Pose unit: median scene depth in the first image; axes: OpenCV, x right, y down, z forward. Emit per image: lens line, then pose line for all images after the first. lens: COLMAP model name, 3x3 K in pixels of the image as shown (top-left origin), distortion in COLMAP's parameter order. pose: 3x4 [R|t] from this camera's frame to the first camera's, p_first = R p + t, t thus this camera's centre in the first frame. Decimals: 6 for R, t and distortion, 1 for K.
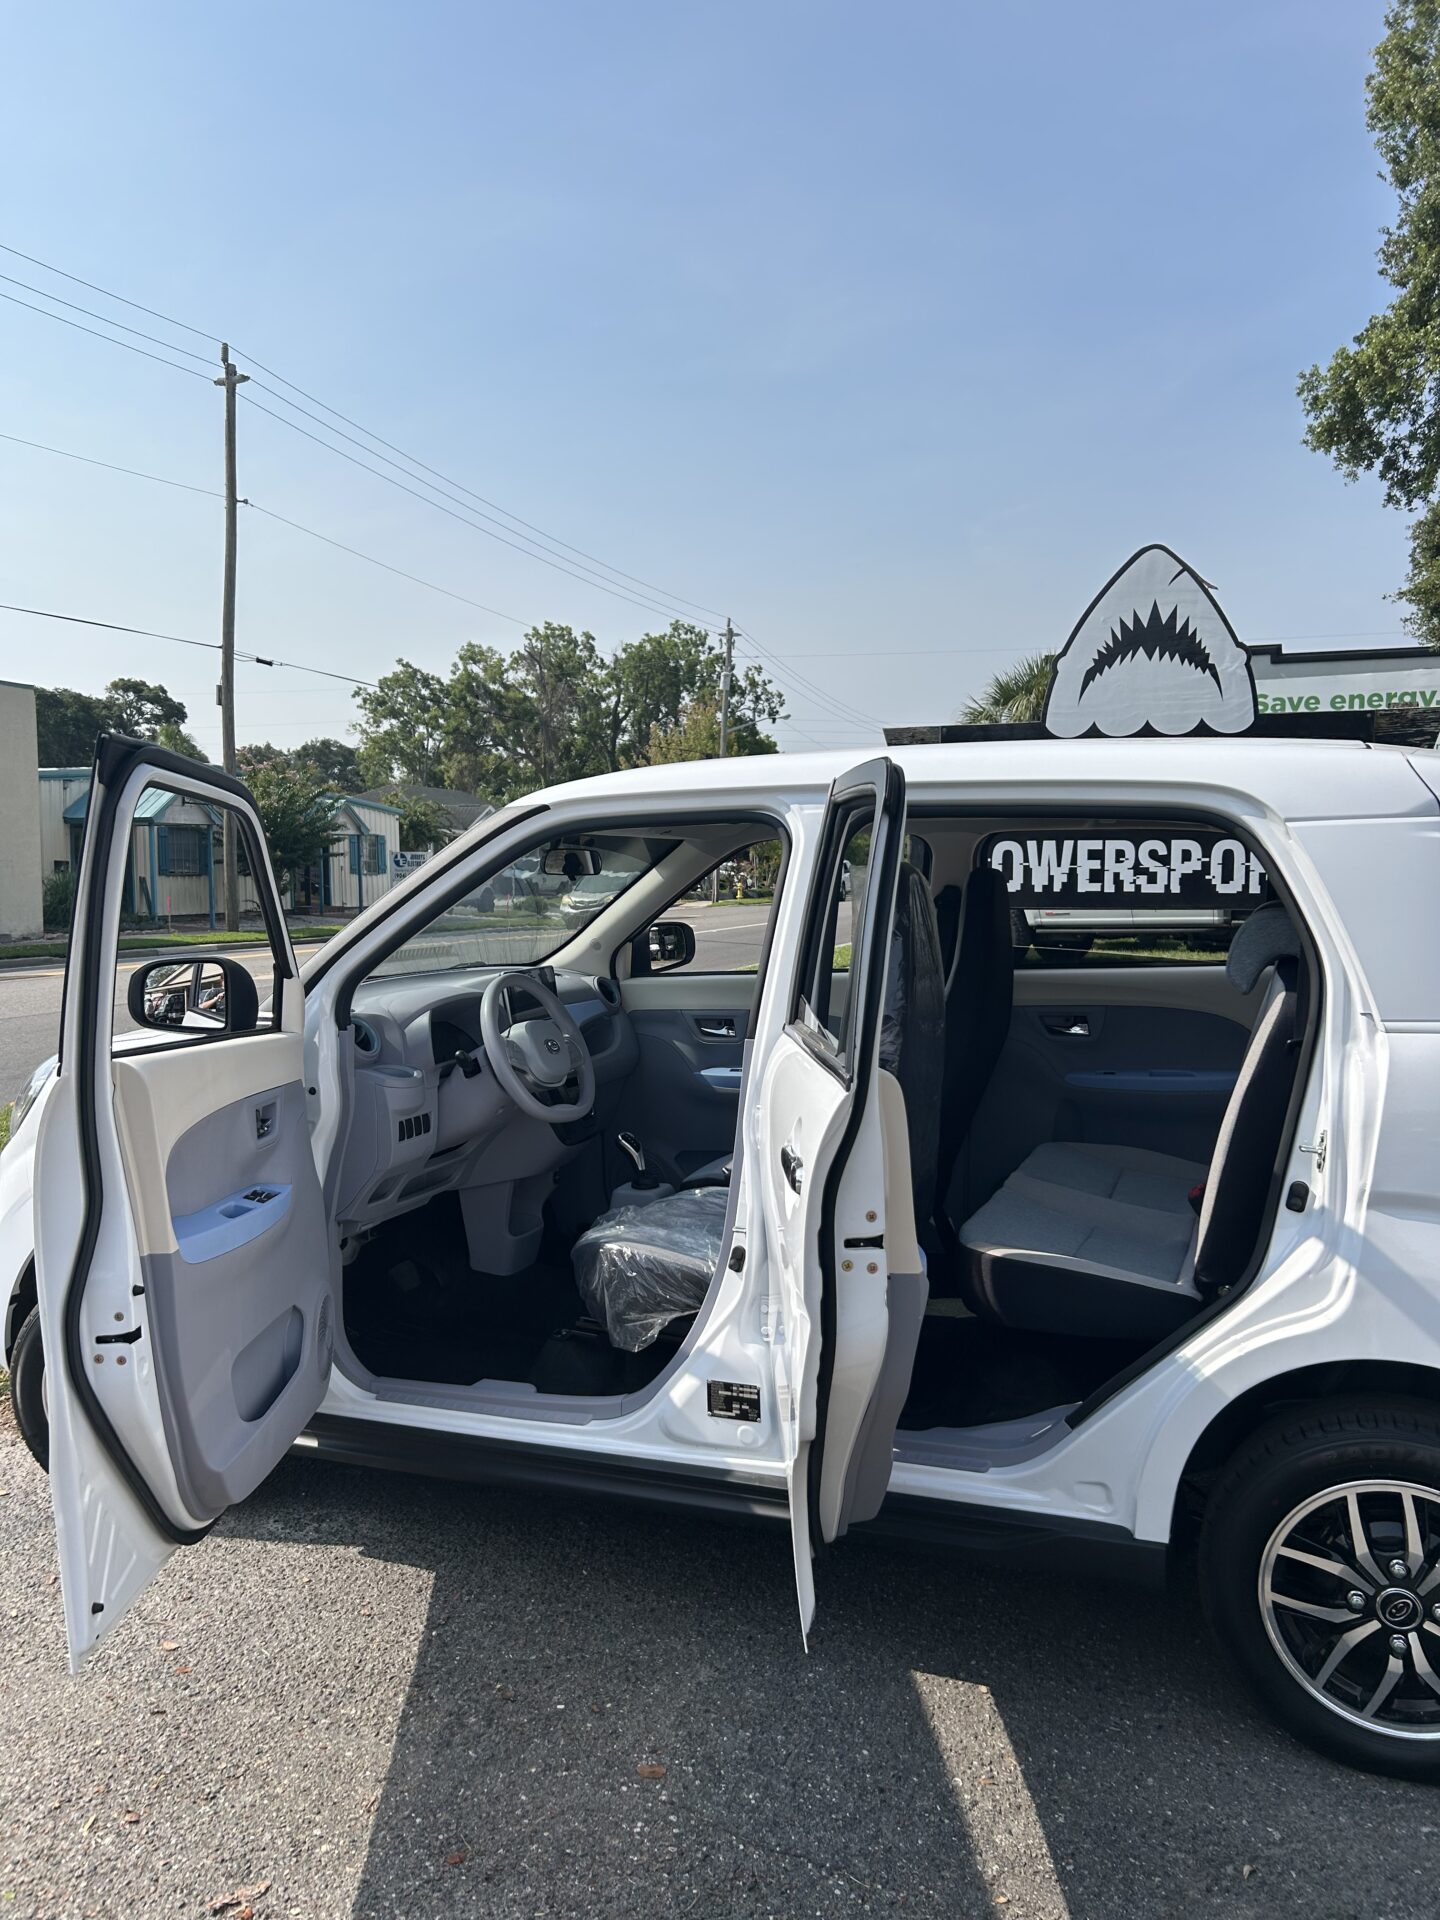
lens RADIAL K [[1440.7, 0, 710.3], [0, 1440.7, 974.5], [0, 0, 1]] dist [0.066252, -0.085379]
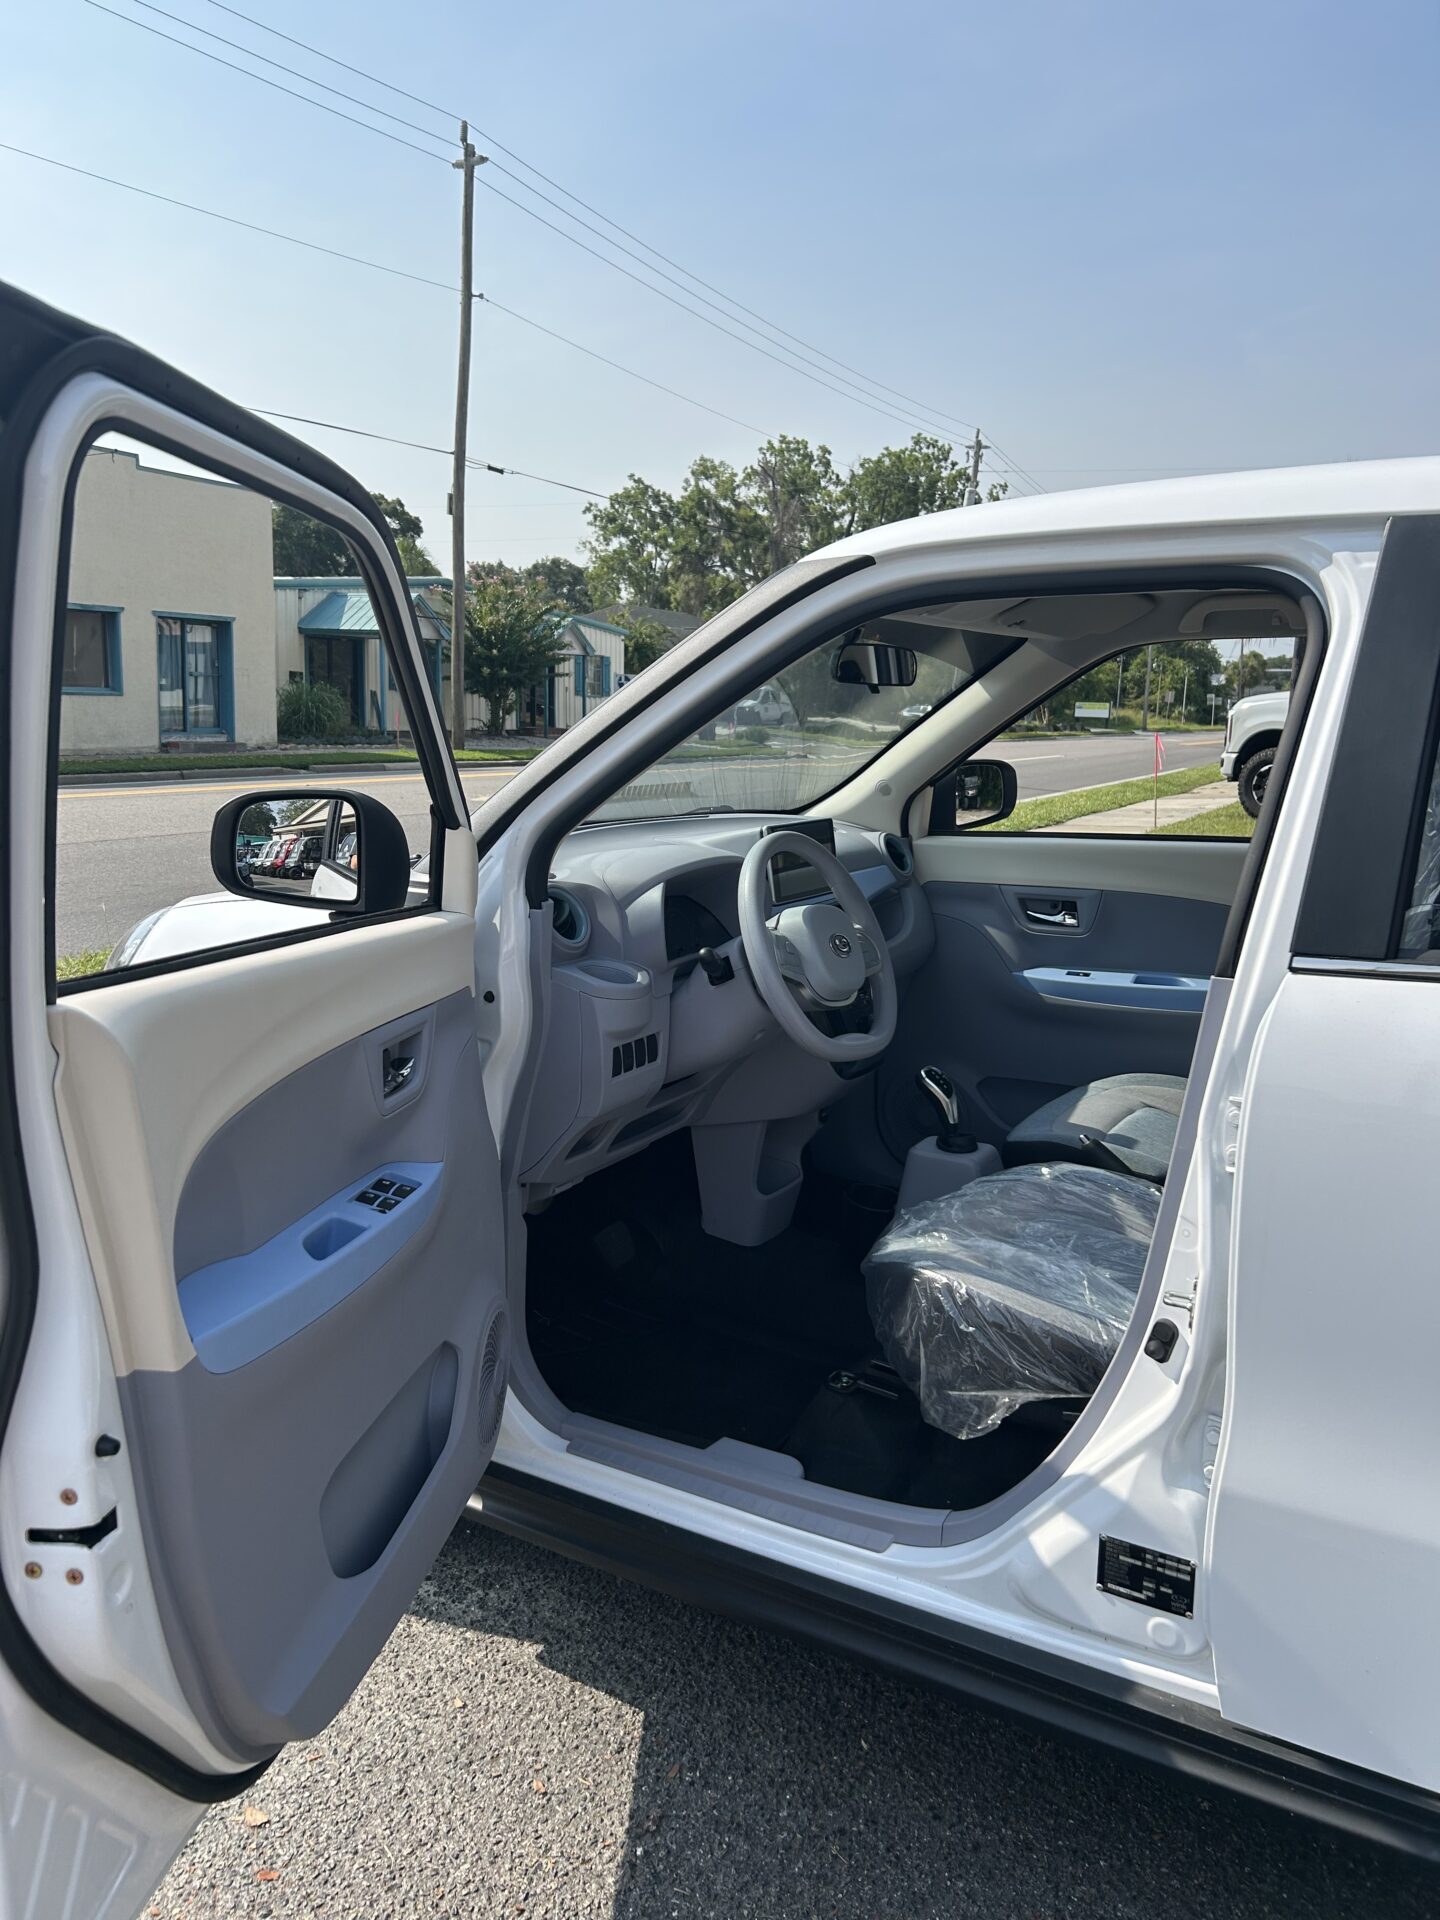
lens RADIAL K [[1440.7, 0, 714.6], [0, 1440.7, 958.3], [0, 0, 1]] dist [0.066252, -0.085379]
pose [[0.988439, 0.057171, -0.140428, -0.047819], [-0.042173, 0.993305, 0.107548, -0.008071], [0.145637, -0.100382, 0.984232, 0.219337]]
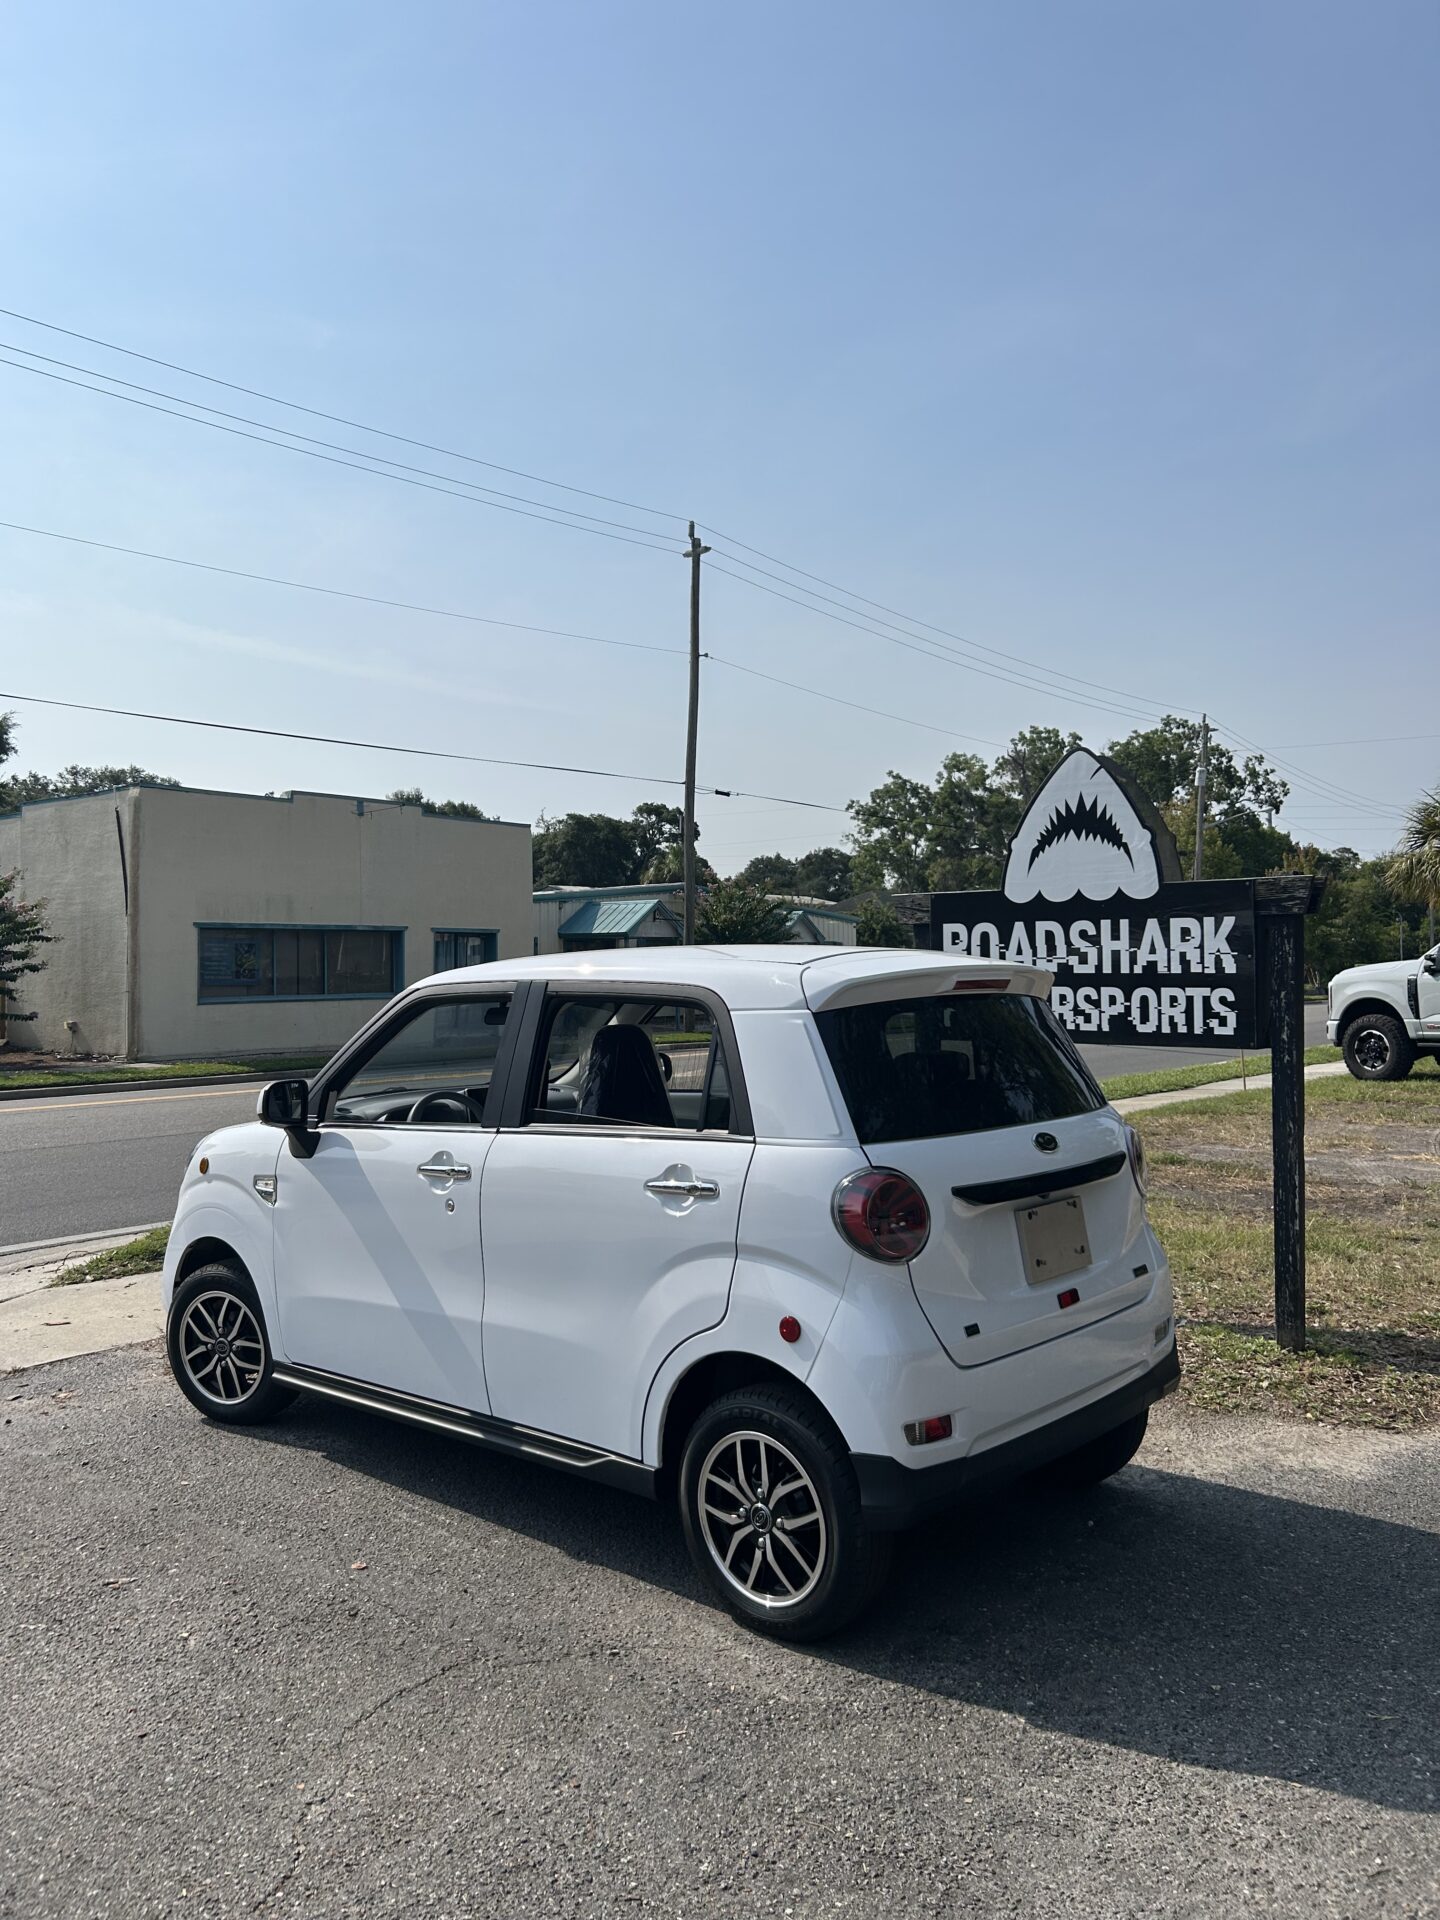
lens RADIAL K [[1440.7, 0, 712.2], [0, 1440.7, 965.8], [0, 0, 1]] dist [0.066252, -0.085379]
pose [[0.939595, -0.007056, -0.342216, 0.432200], [-0.018288, 0.997325, -0.070775, -0.020024], [0.341800, 0.072758, 0.936952, -0.234338]]
